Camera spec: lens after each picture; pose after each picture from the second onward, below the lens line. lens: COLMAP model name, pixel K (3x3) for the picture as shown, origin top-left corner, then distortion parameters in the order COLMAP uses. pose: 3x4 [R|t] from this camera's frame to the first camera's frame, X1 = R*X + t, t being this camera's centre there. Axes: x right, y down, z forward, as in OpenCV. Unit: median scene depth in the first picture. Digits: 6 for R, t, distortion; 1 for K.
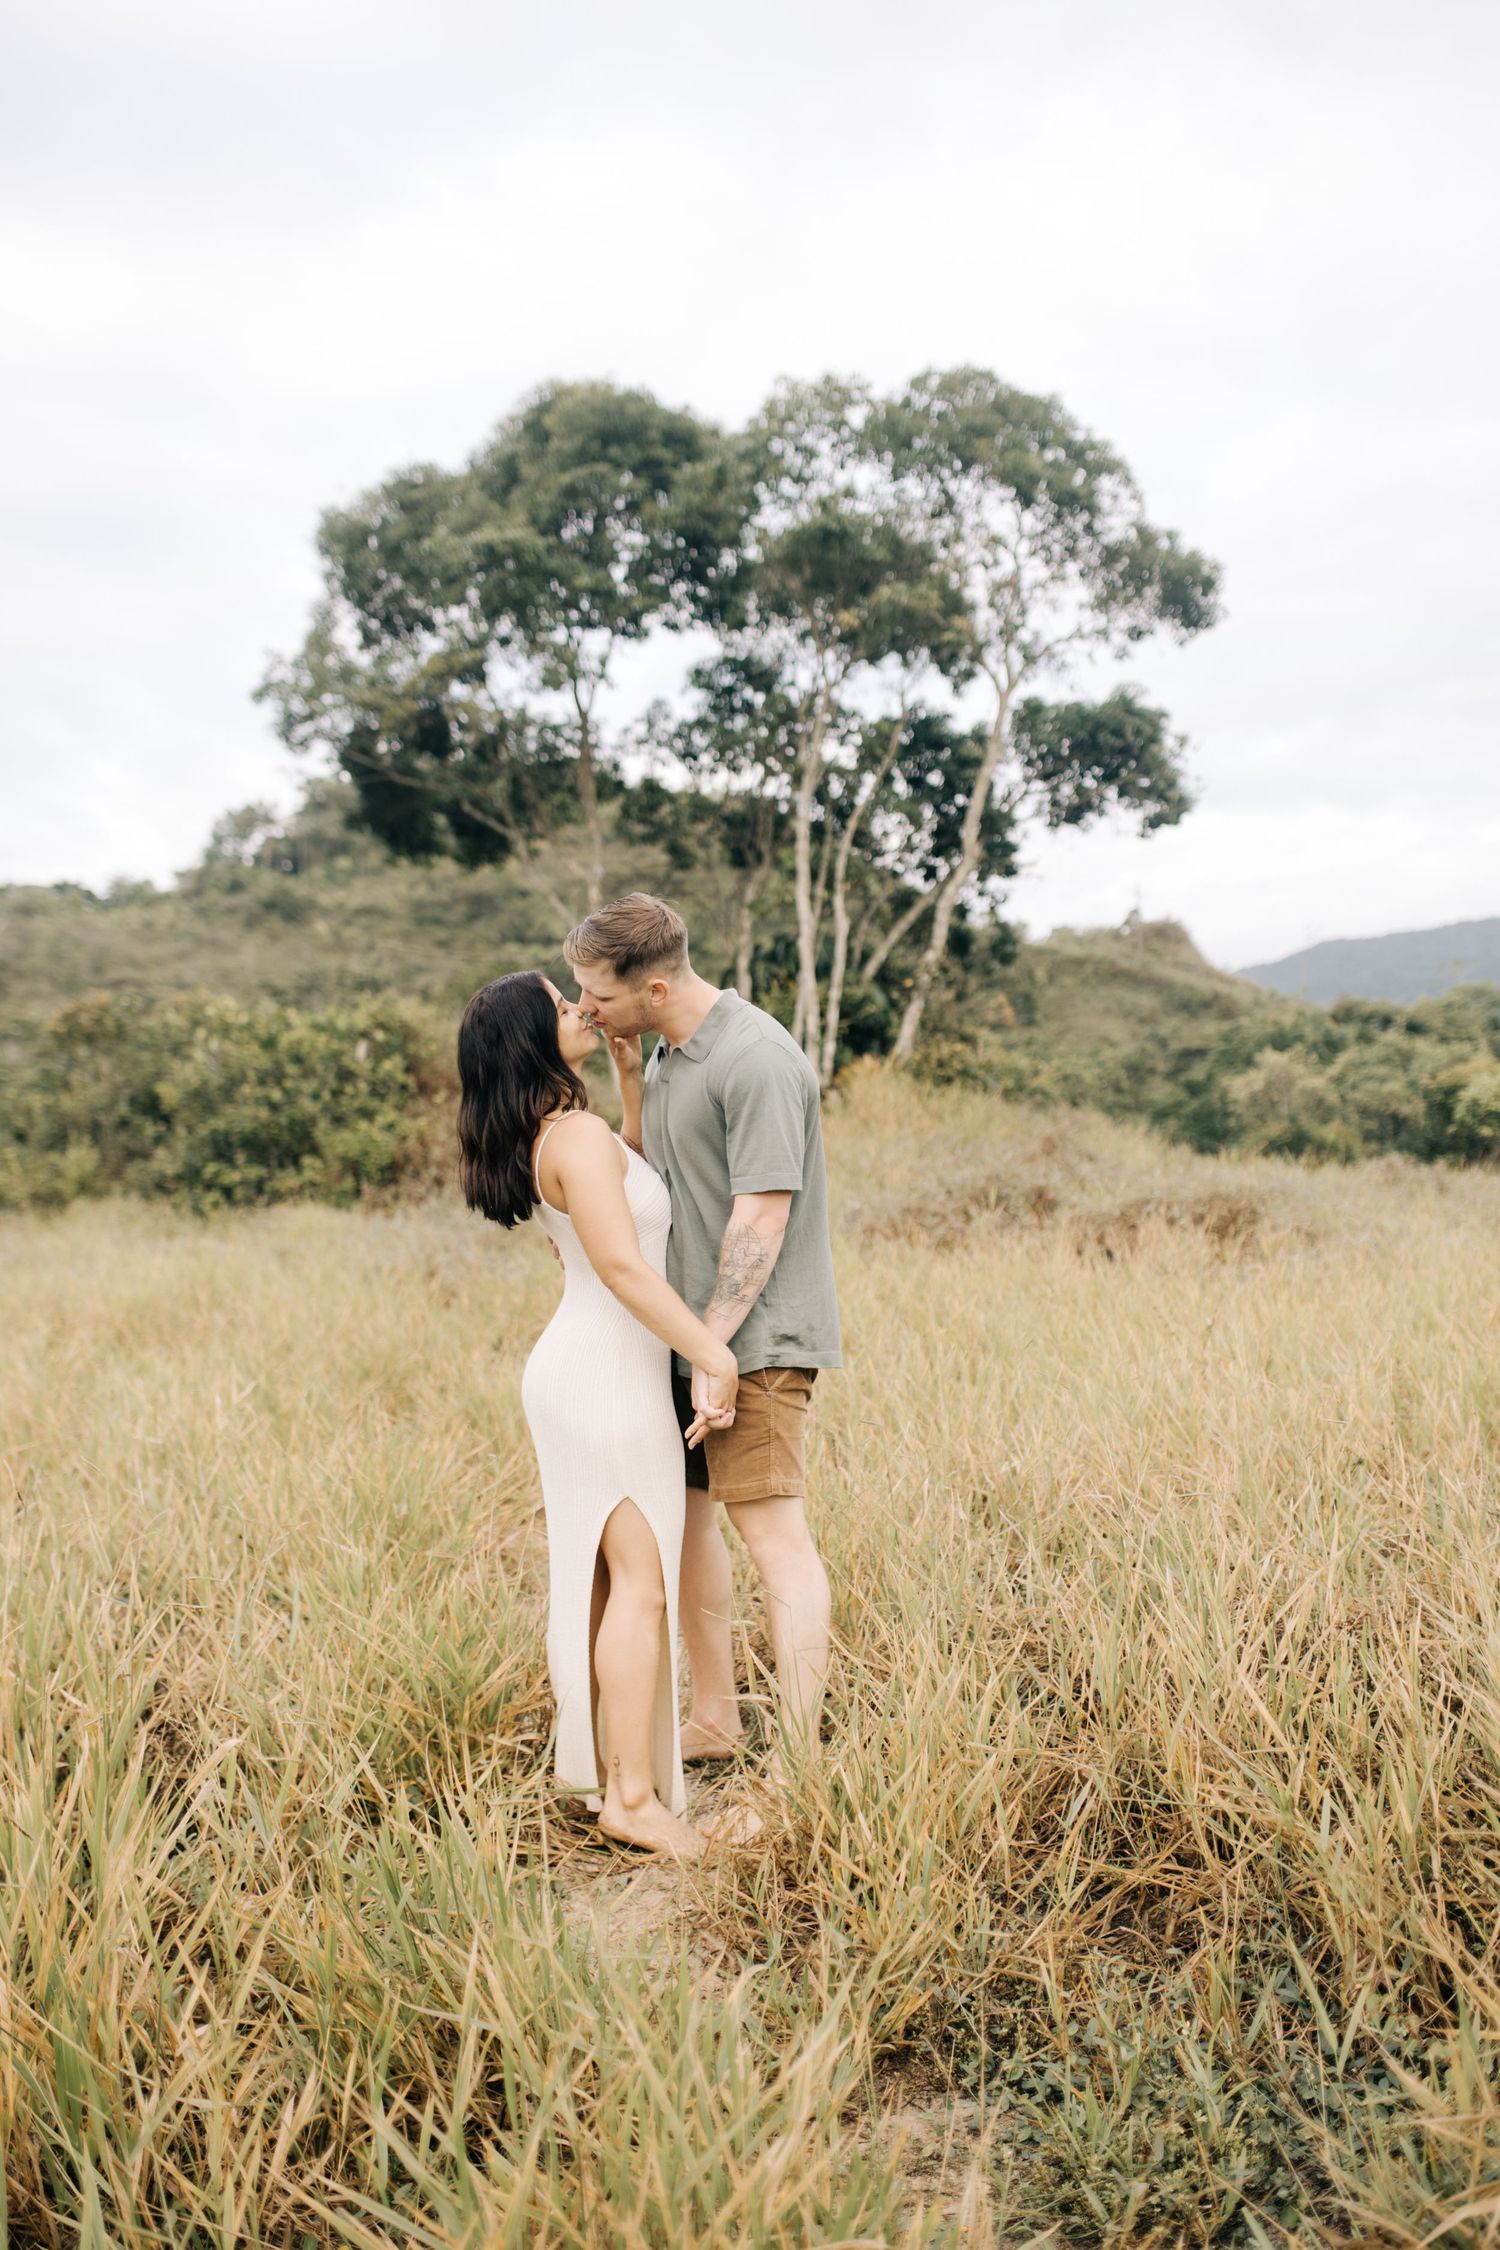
lens RADIAL K [[2275.3, 0, 737.6], [0, 2275.3, 1132.7], [0, 0, 1]] dist [0.006157, 0.001800]
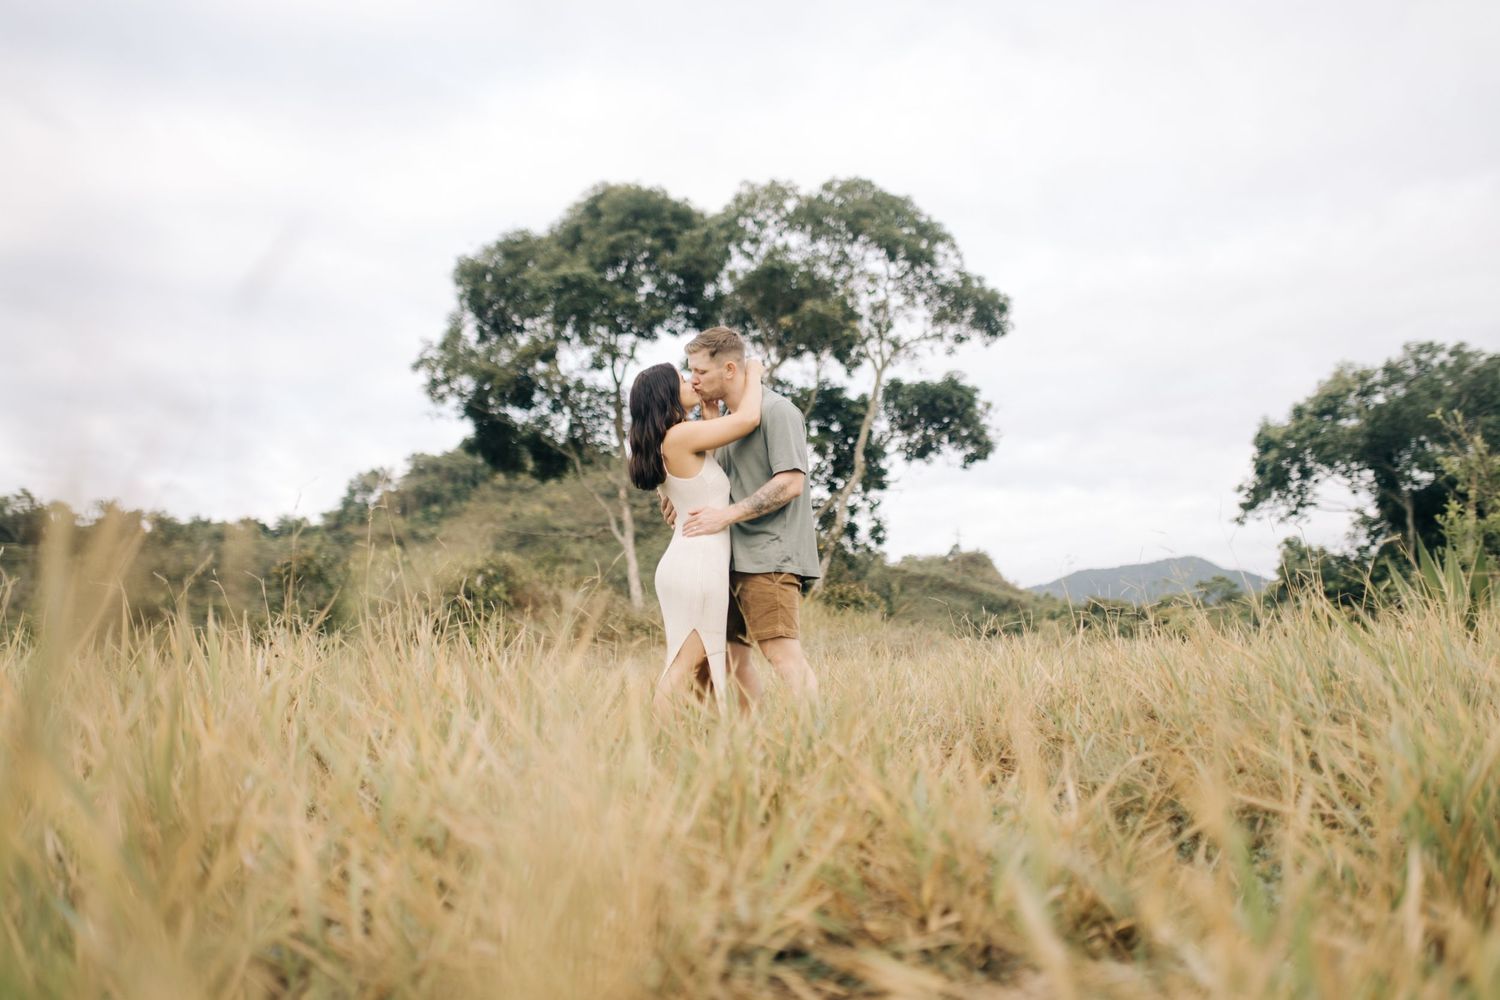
lens RADIAL K [[1549.7, 0, 750.9], [0, 1549.7, 498.2], [0, 0, 1]] dist [0.018280, 0.015589]
pose [[0.999060, 0.012649, 0.041465, -0.019056], [-0.006659, 0.989911, -0.141531, 0.052968], [-0.042837, 0.141122, 0.989065, -0.078165]]
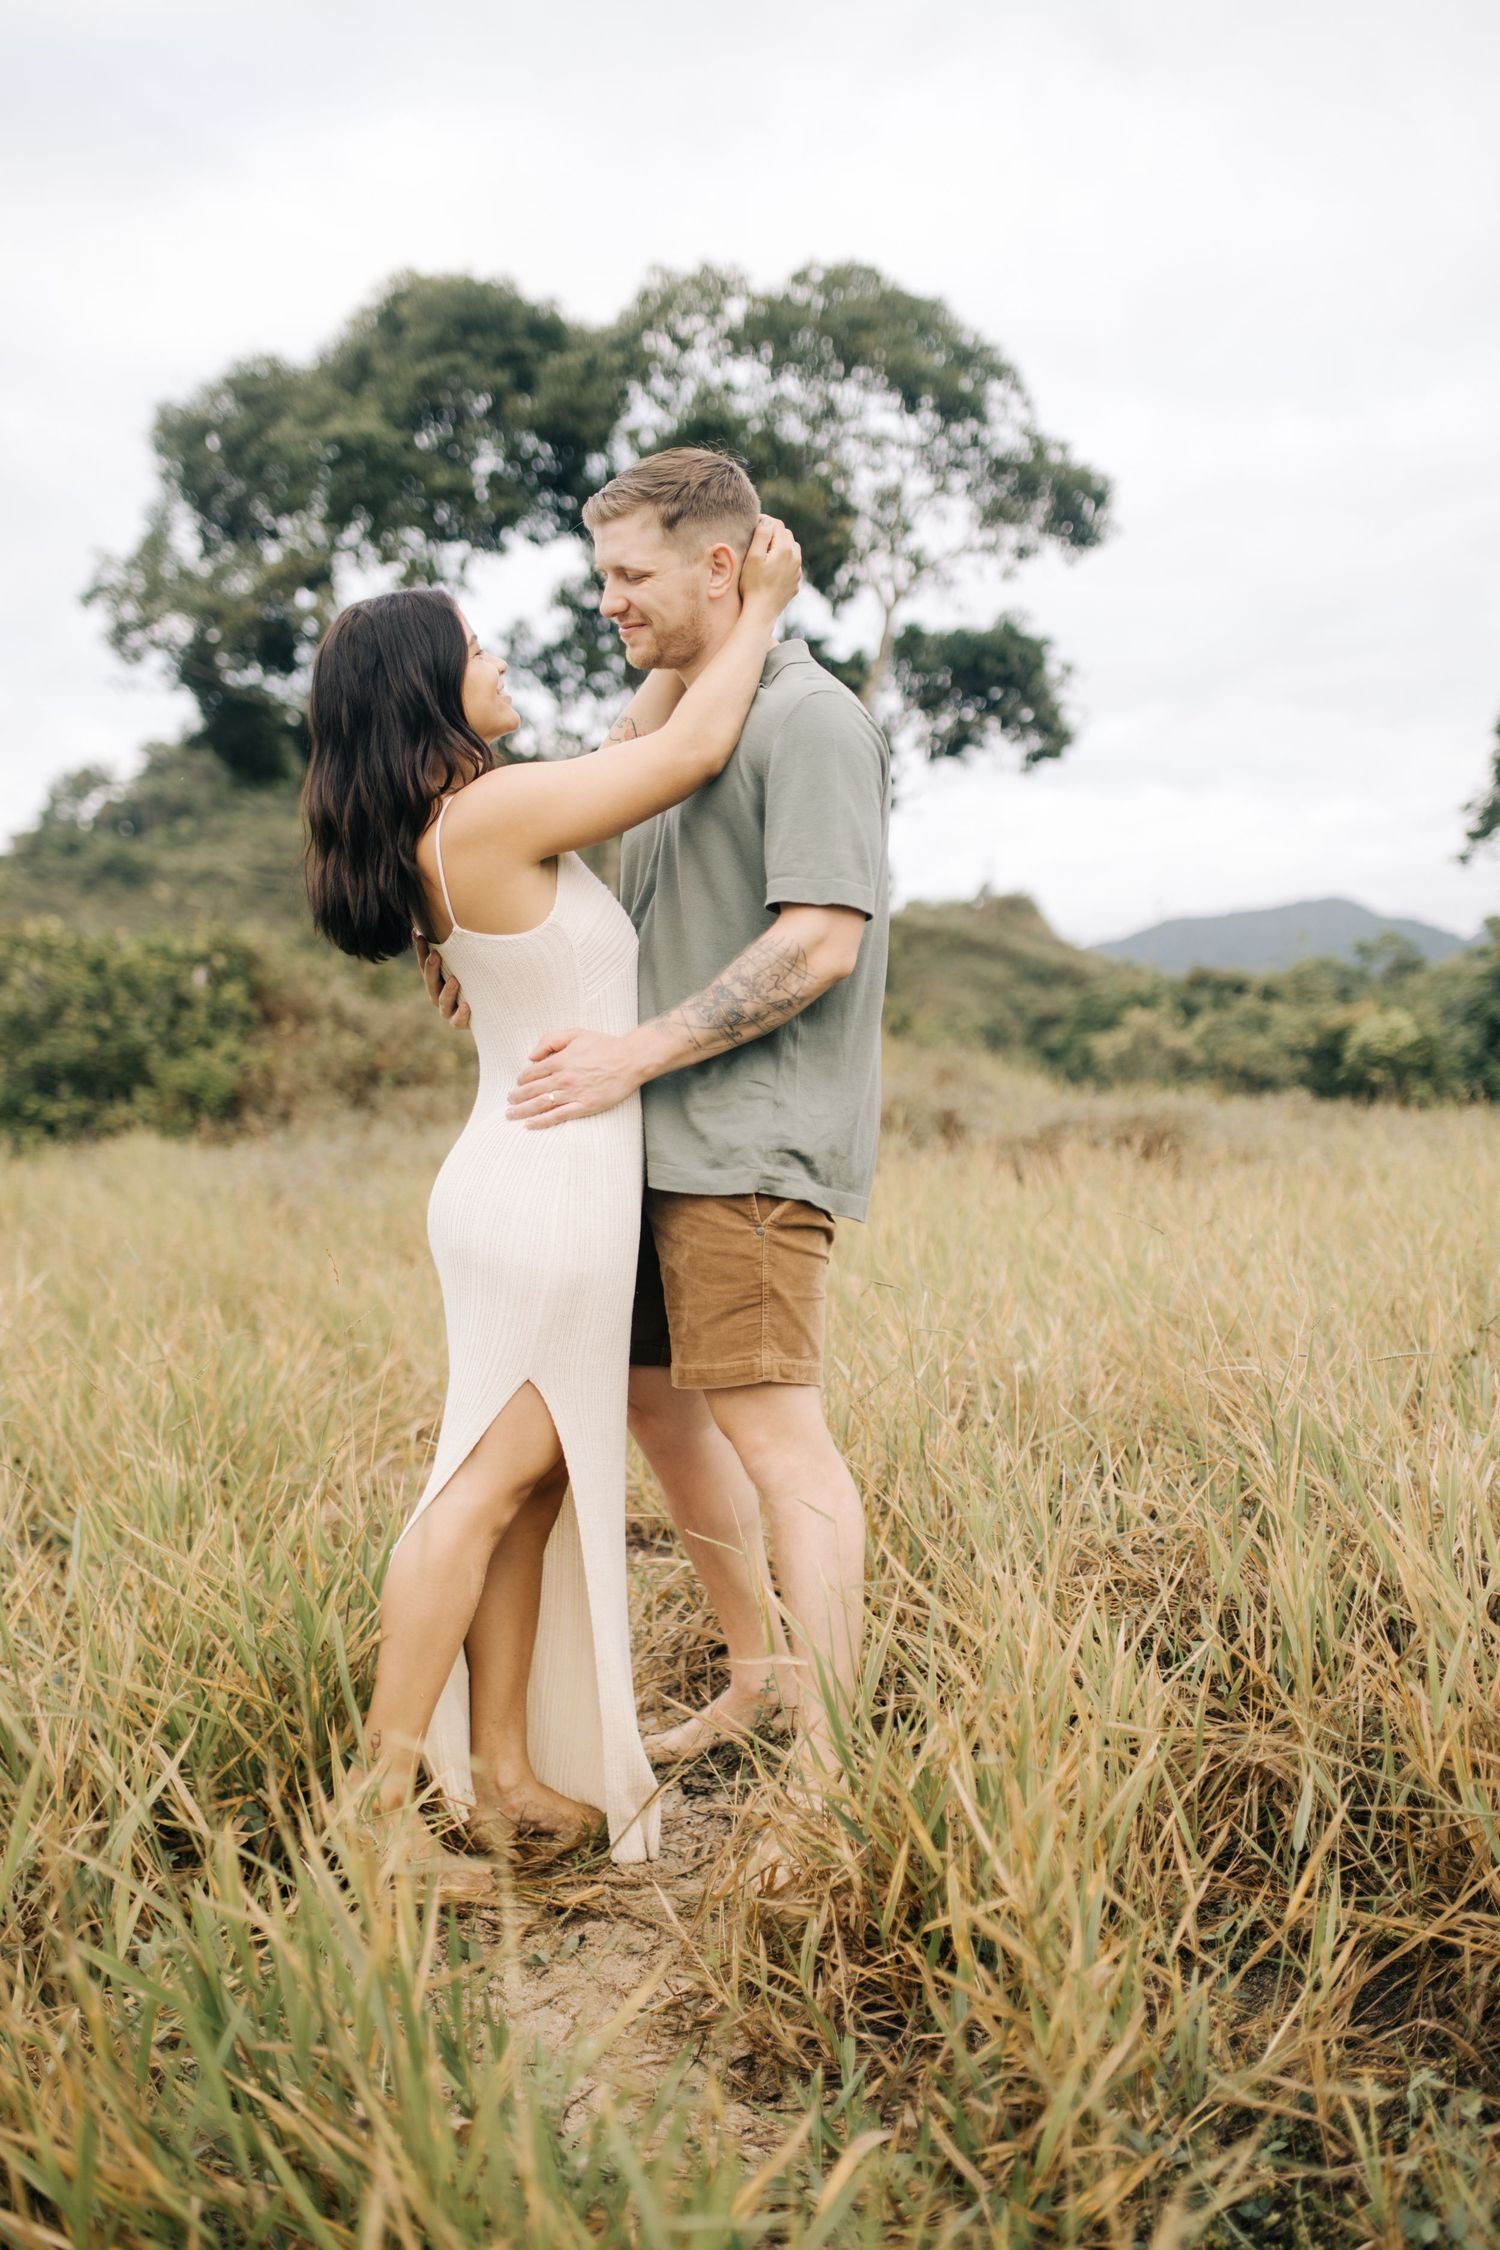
lens RADIAL K [[2226.9, 0, 748.2], [0, 2226.9, 1122.1], [0, 0, 1]] dist [0.008417, 0.005687]
pose [[0.997176, 0.001307, 0.075093, -0.010421], [-0.001400, 0.999998, 0.001181, 0.019433], [-0.075091, -0.001283, 0.997176, 0.075544]]
